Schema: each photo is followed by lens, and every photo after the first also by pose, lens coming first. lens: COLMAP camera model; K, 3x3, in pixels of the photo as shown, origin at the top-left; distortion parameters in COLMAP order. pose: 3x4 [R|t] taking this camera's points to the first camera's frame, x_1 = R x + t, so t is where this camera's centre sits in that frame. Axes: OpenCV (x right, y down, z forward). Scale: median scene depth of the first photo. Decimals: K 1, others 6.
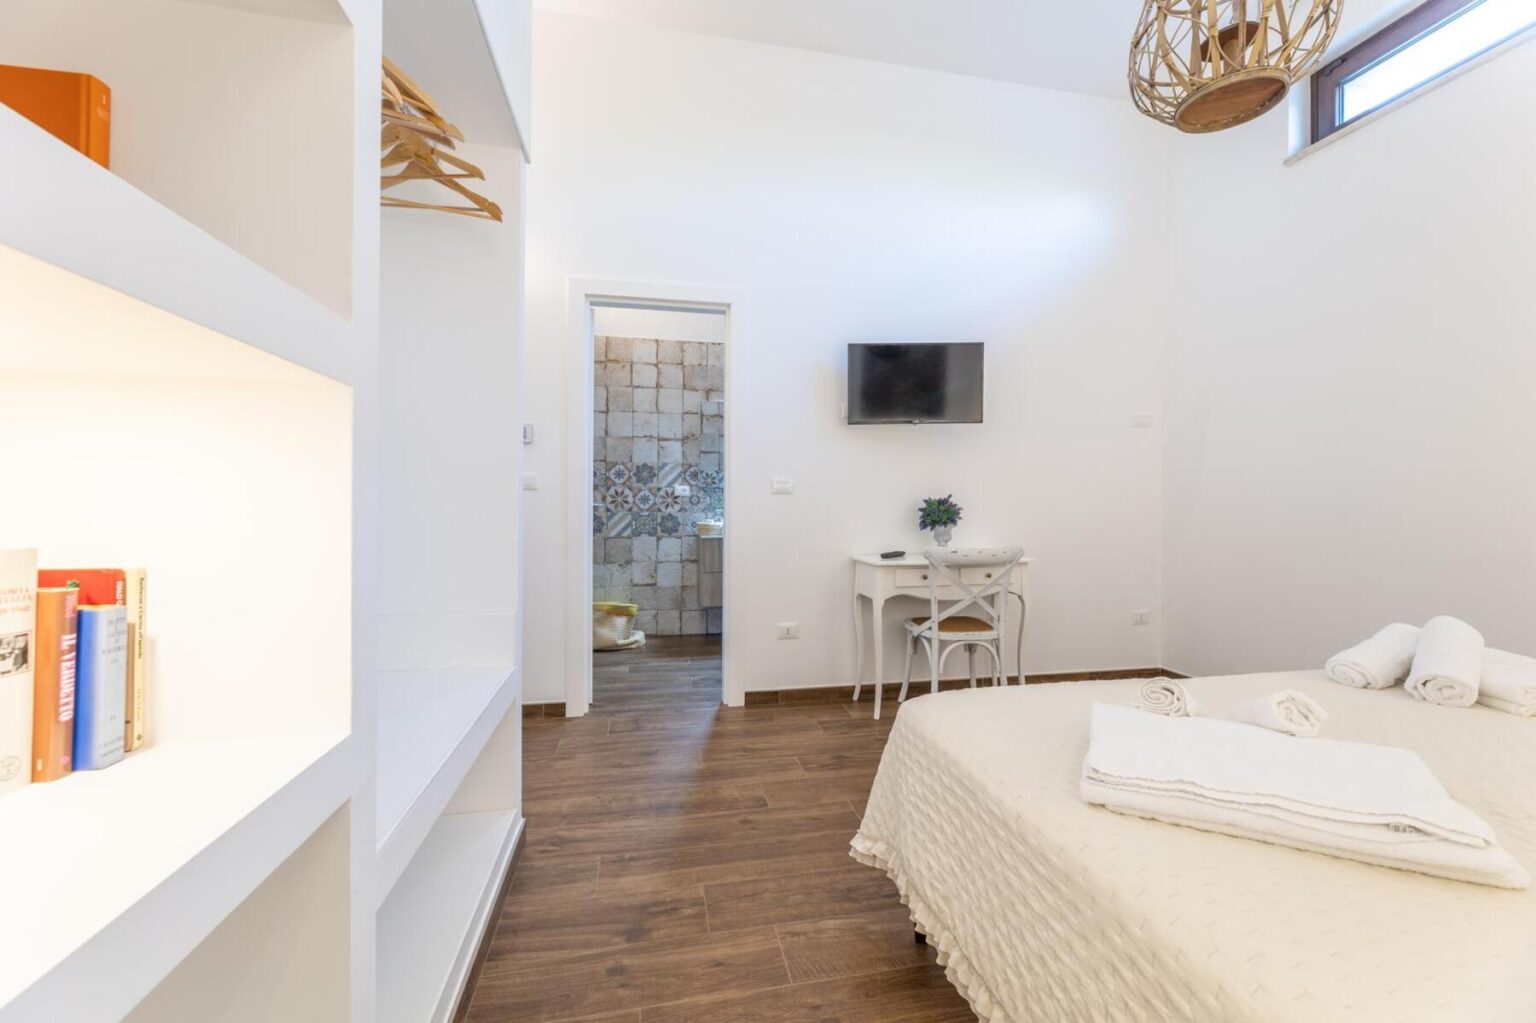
lens RADIAL K [[622.5, 0, 768.0], [0, 622.5, 511.5], [0, 0, 1]] dist [0.001179, 0.000152]
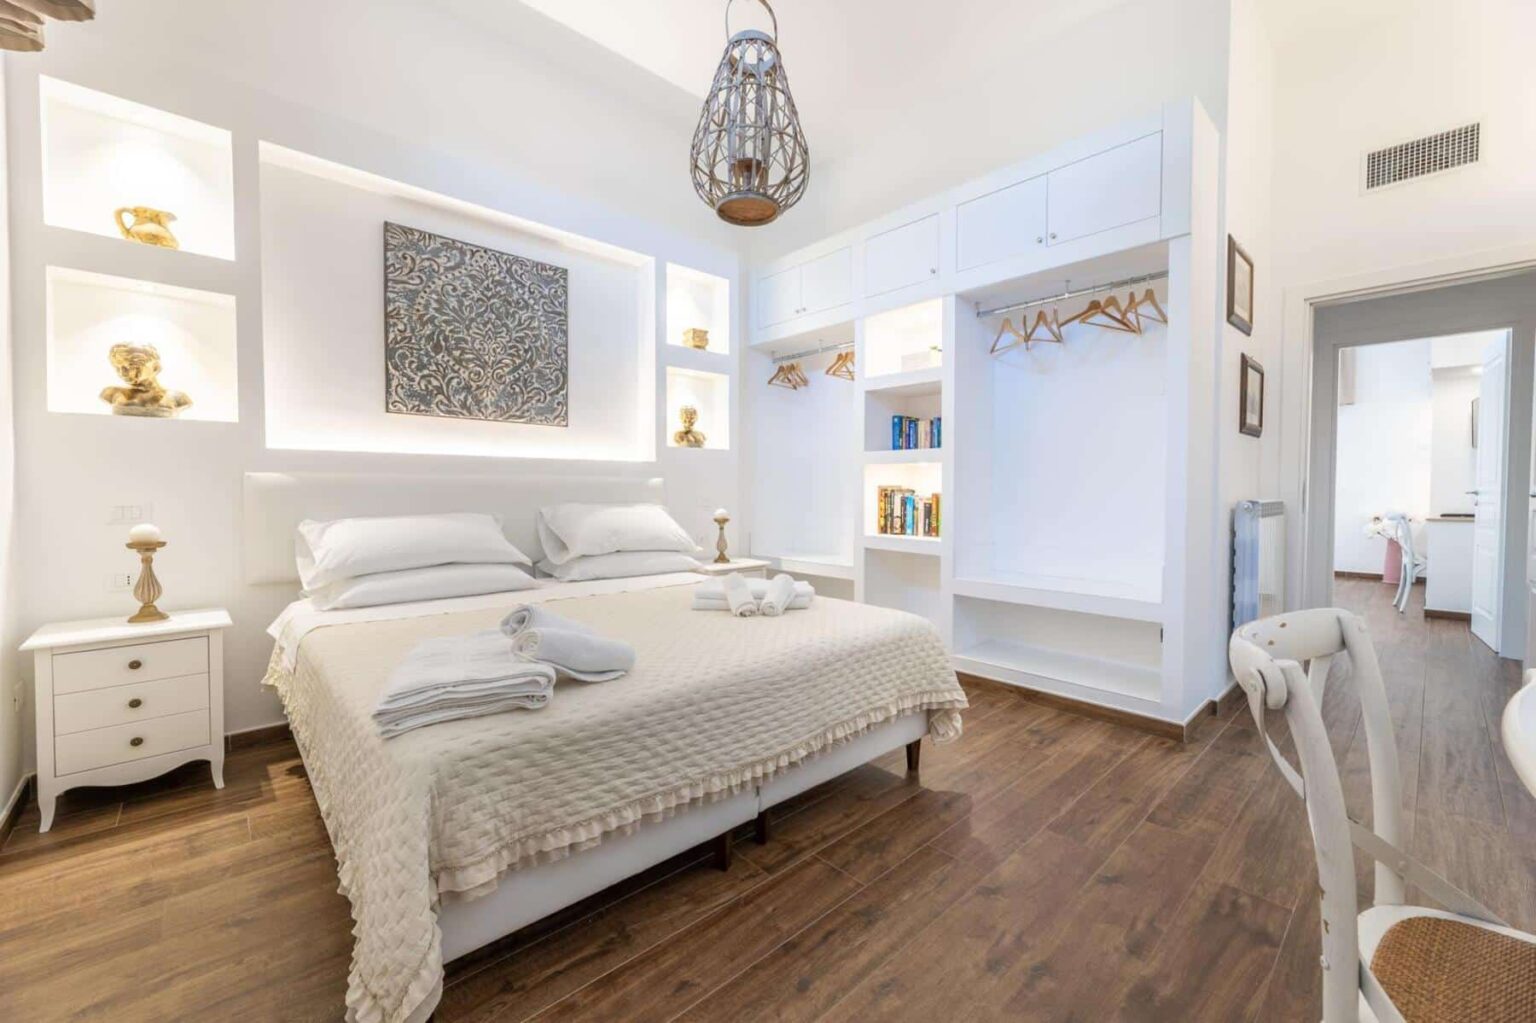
lens RADIAL K [[622.5, 0, 768.0], [0, 622.5, 511.5], [0, 0, 1]] dist [0.001179, 0.000152]
pose [[-0.872820, 0.009498, -0.487949, 0.979124], [-0.002354, 0.999717, 0.023670, -0.011250], [0.488036, 0.021809, -0.872551, 1.583246]]
